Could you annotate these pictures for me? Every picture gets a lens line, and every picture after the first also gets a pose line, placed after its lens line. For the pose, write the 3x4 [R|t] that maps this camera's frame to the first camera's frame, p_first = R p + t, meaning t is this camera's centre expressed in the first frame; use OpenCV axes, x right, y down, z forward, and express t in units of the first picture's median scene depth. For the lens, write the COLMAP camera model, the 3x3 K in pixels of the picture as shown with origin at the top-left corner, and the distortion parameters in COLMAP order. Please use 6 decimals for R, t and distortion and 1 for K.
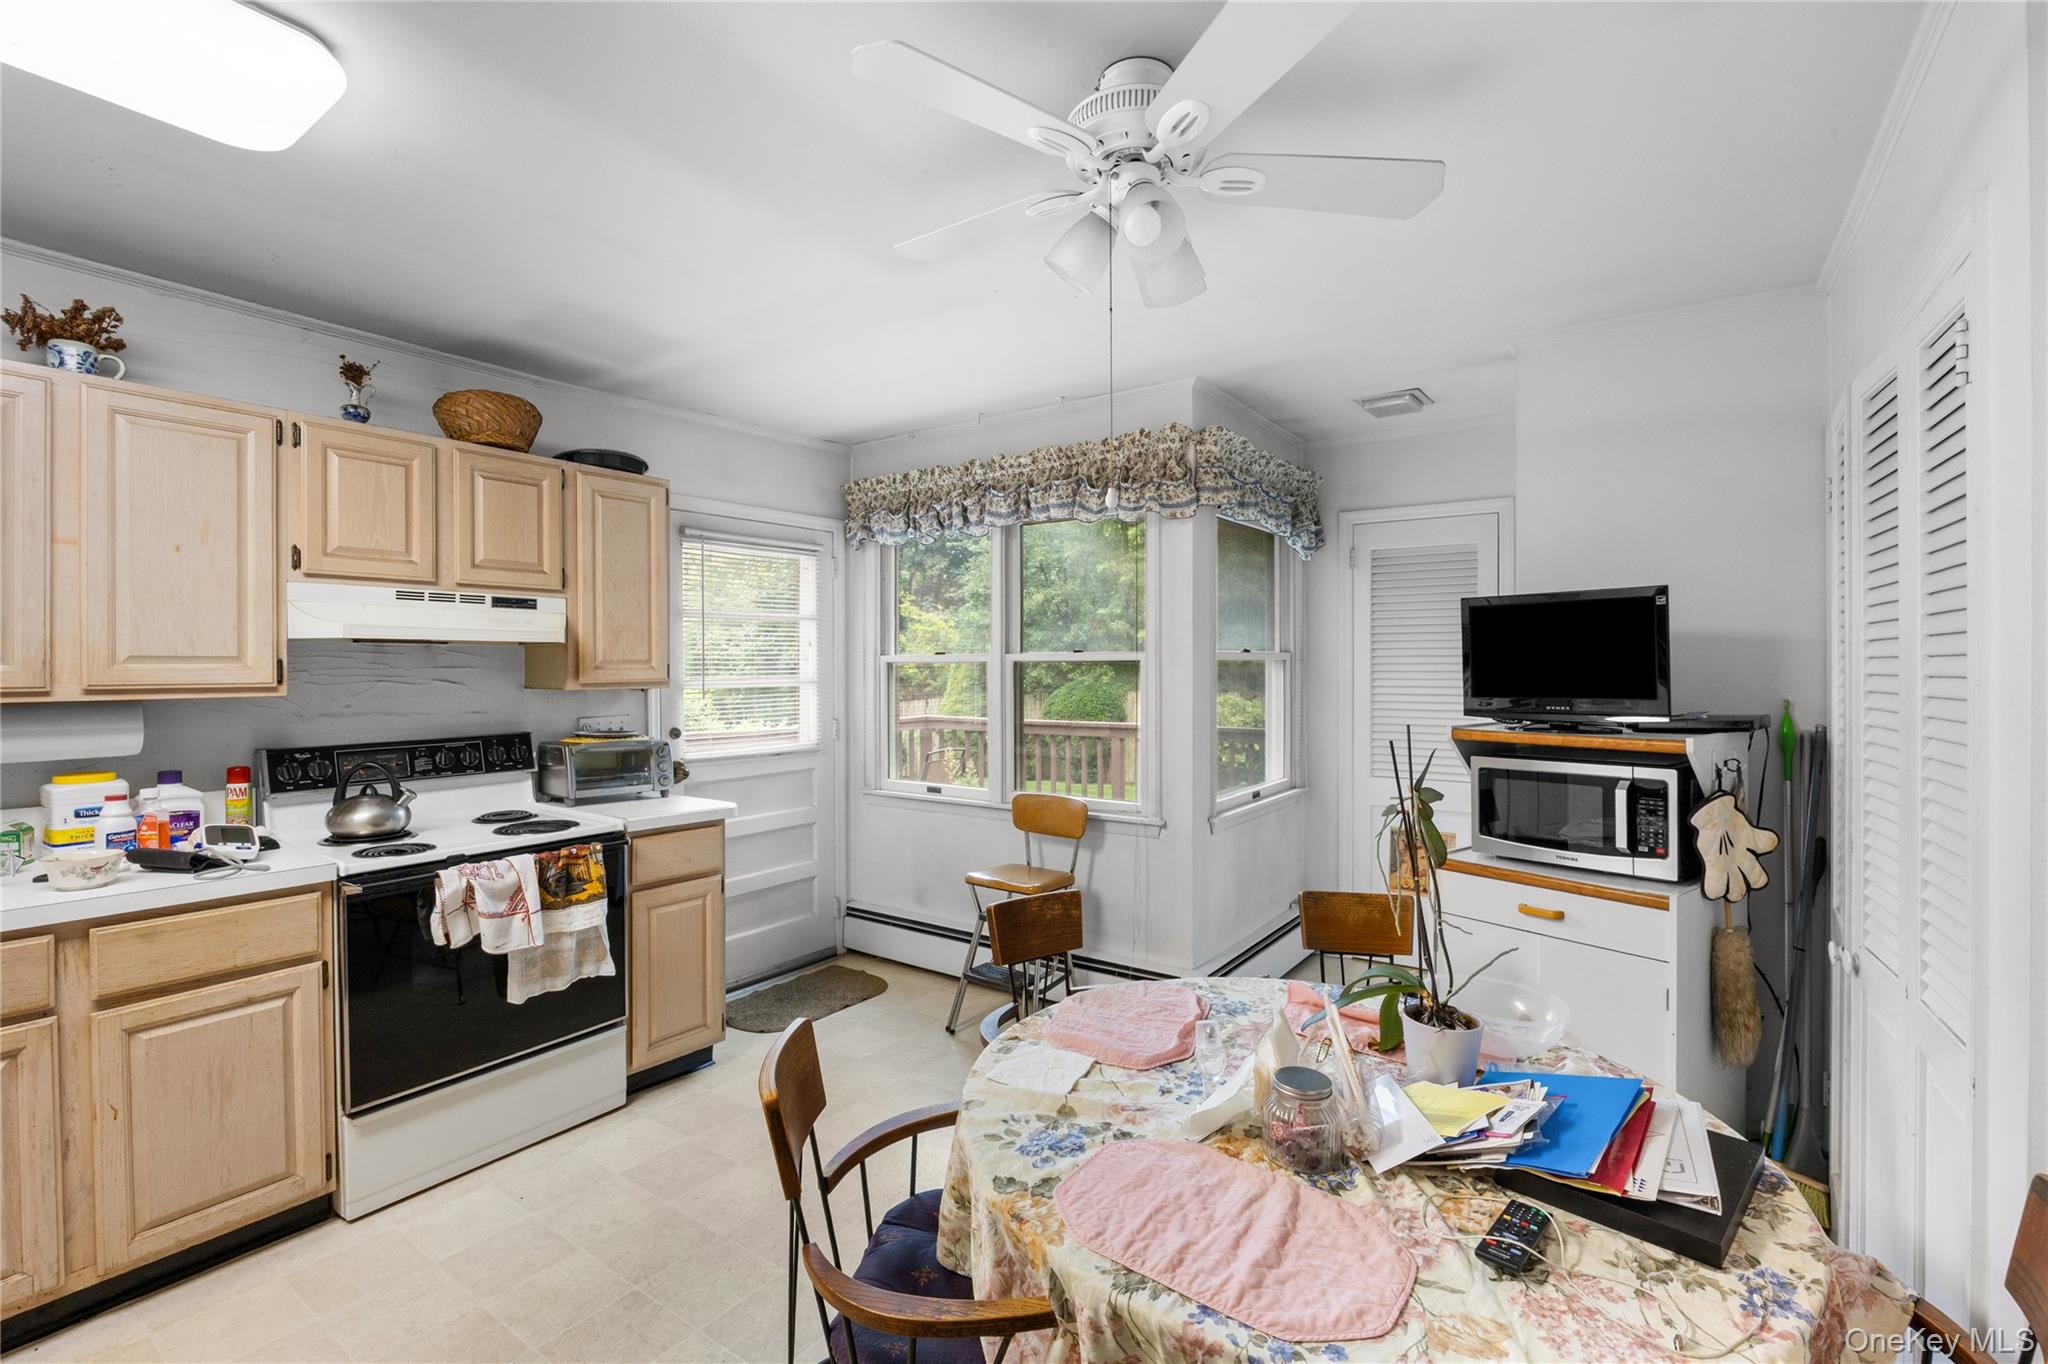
lens RADIAL K [[914.0, 0, 1019.2], [0, 914.0, 670.6], [0, 0, 1]] dist [-0.012524, -0.000253]
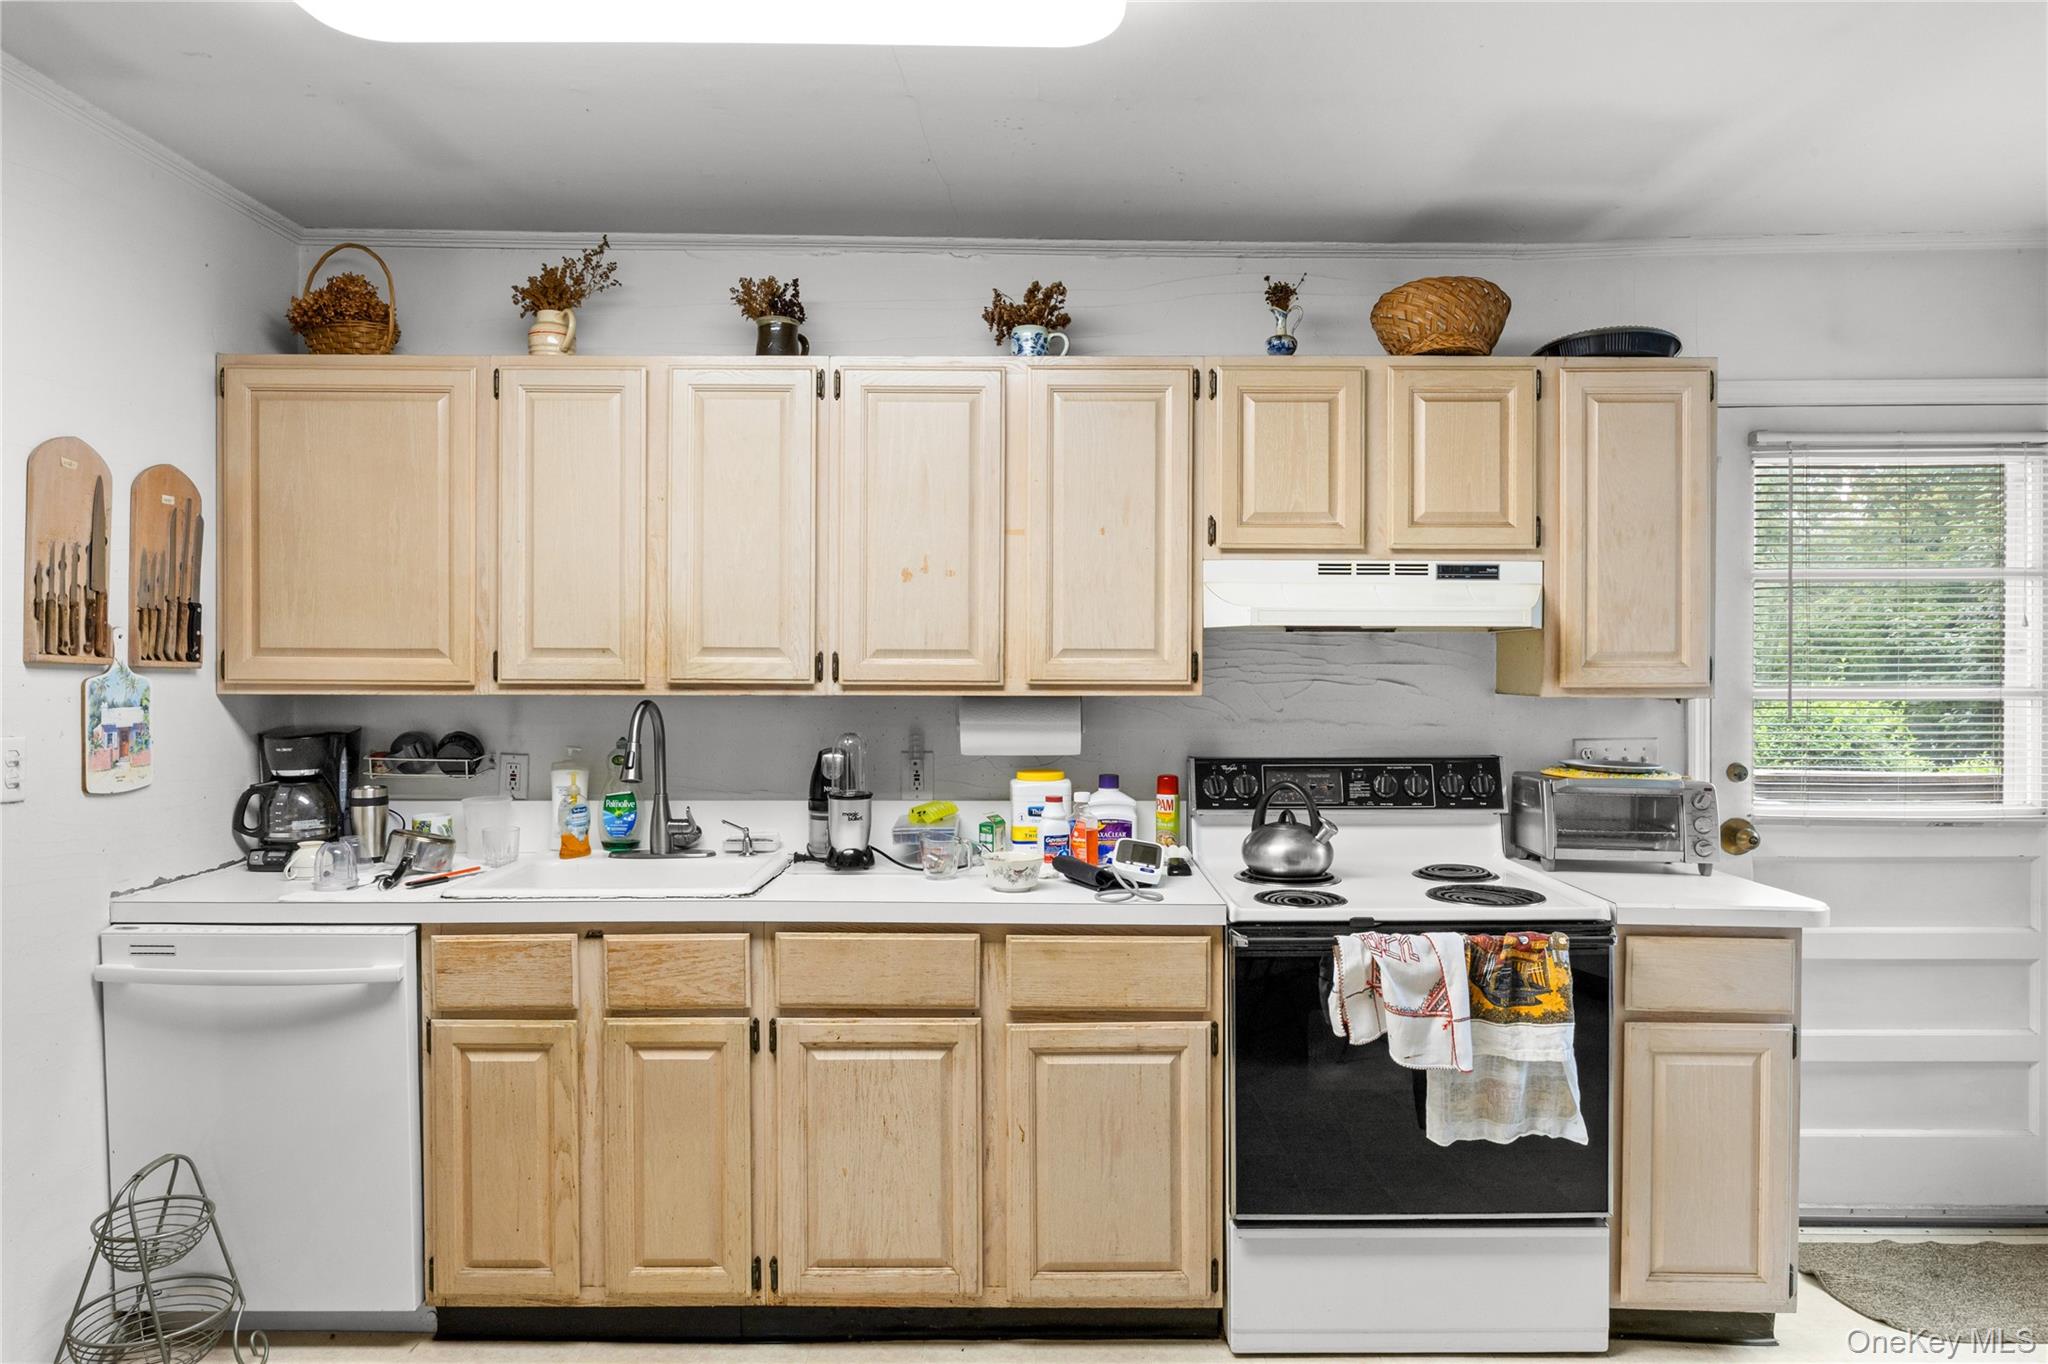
lens RADIAL K [[1255.5, 0, 1017.4], [0, 1255.5, 672.6], [0, 0, 1]] dist [-0.005100, -0.000034]
pose [[0.577162, 0.009855, -0.816571, 0.041747], [-0.007908, 0.999948, 0.006479, 0.000129], [0.816592, 0.002718, 0.577209, 0.169409]]
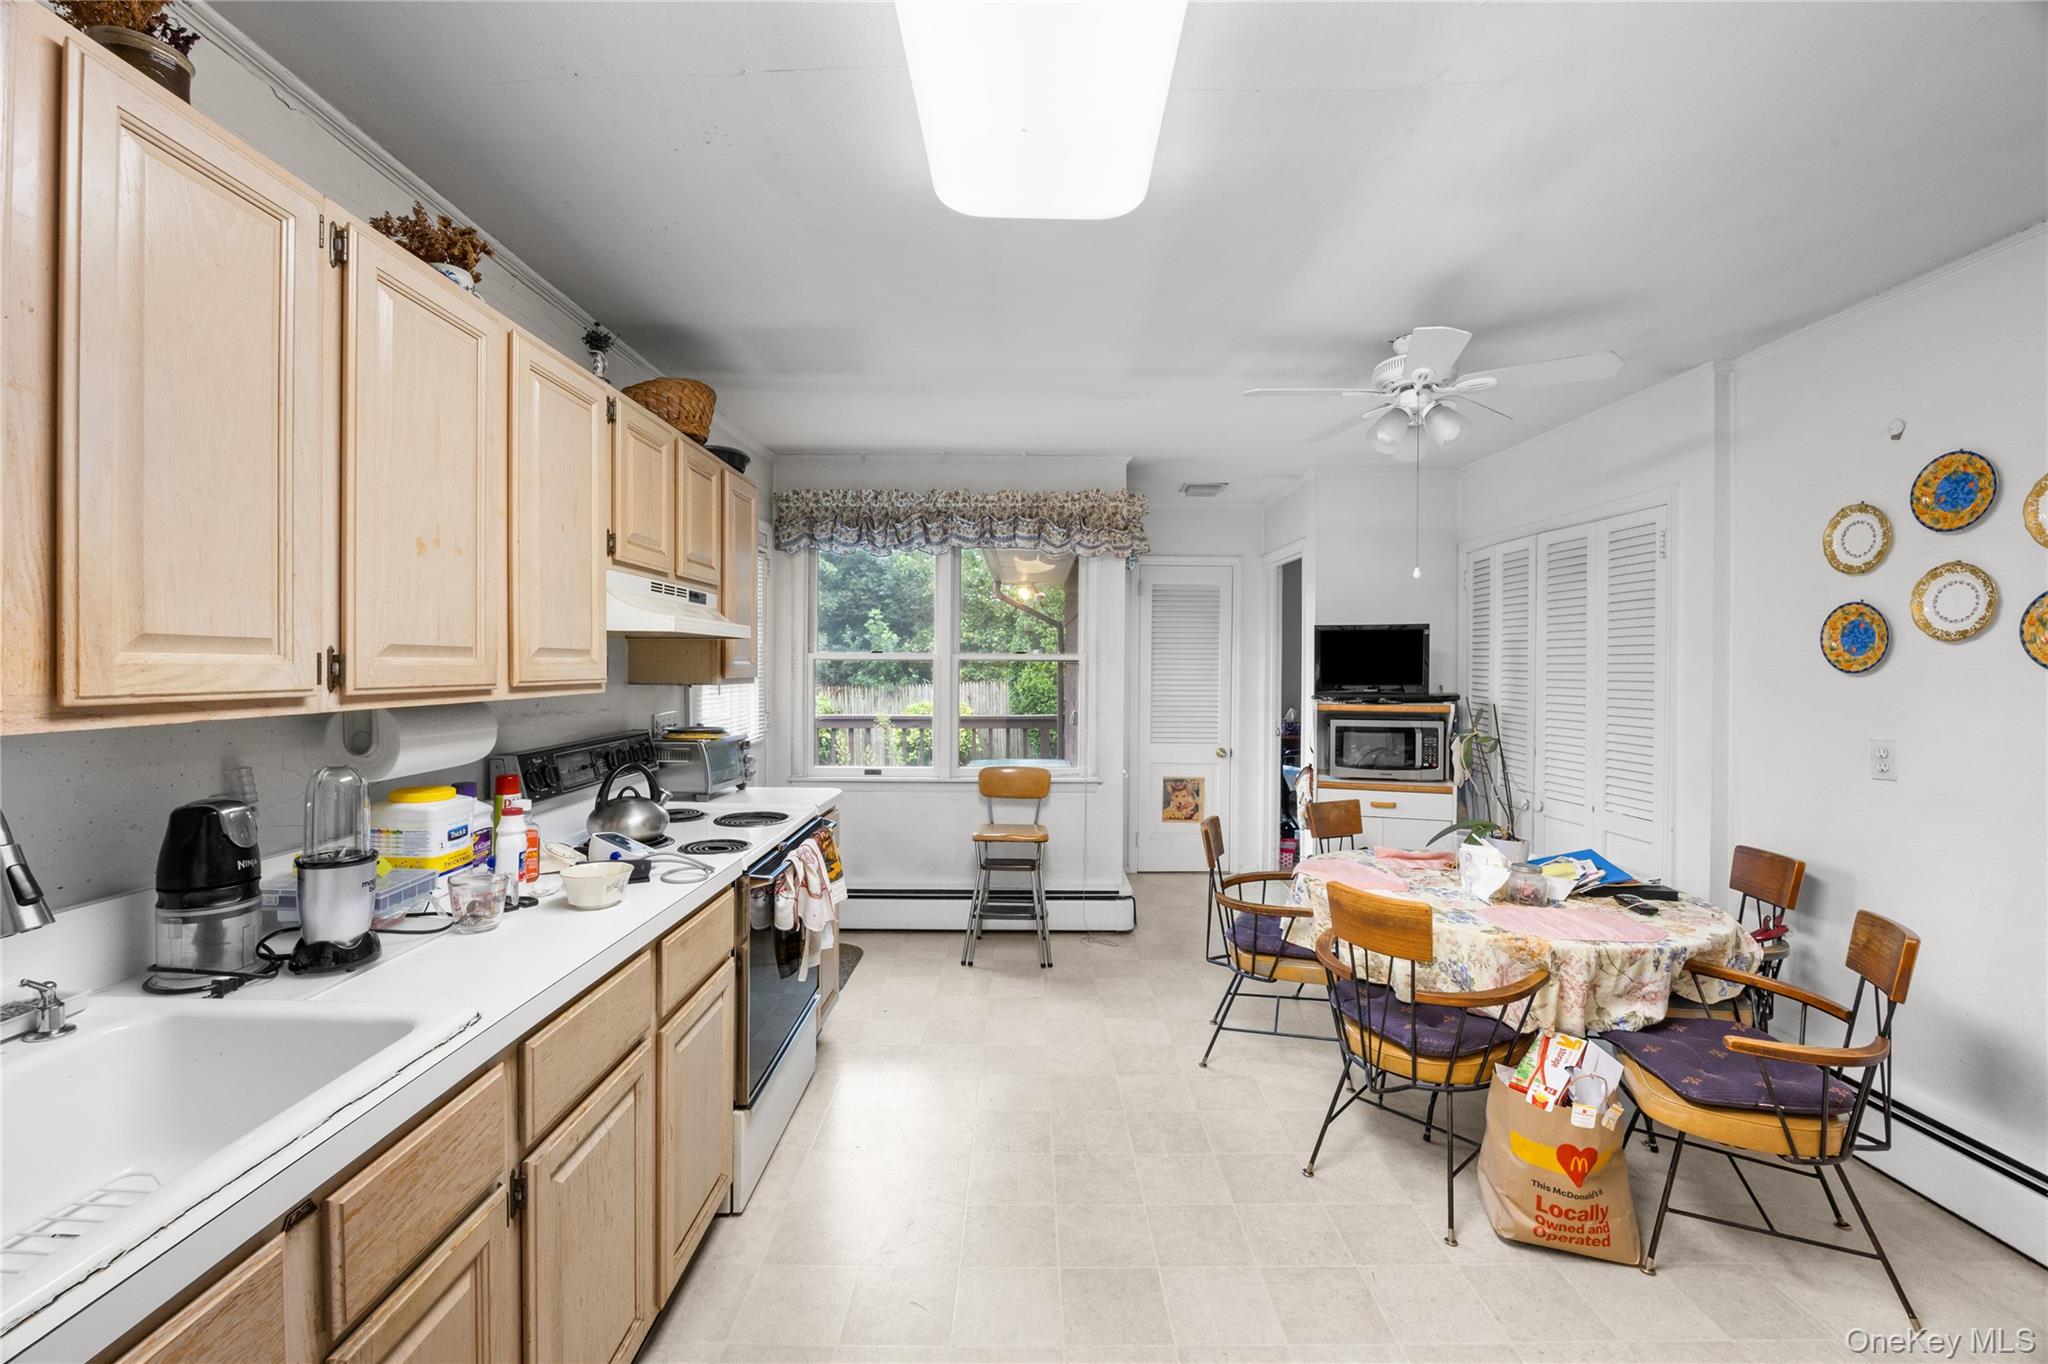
lens RADIAL K [[853.4, 0, 1025.2], [0, 853.4, 674.4], [0, 0, 1]] dist [-0.012388, 0.000273]
pose [[0.814905, -0.000203, 0.579595, -0.874719], [-0.004319, 0.999970, 0.006423, 0.001466], [-0.579579, -0.007737, 0.814879, 0.043889]]
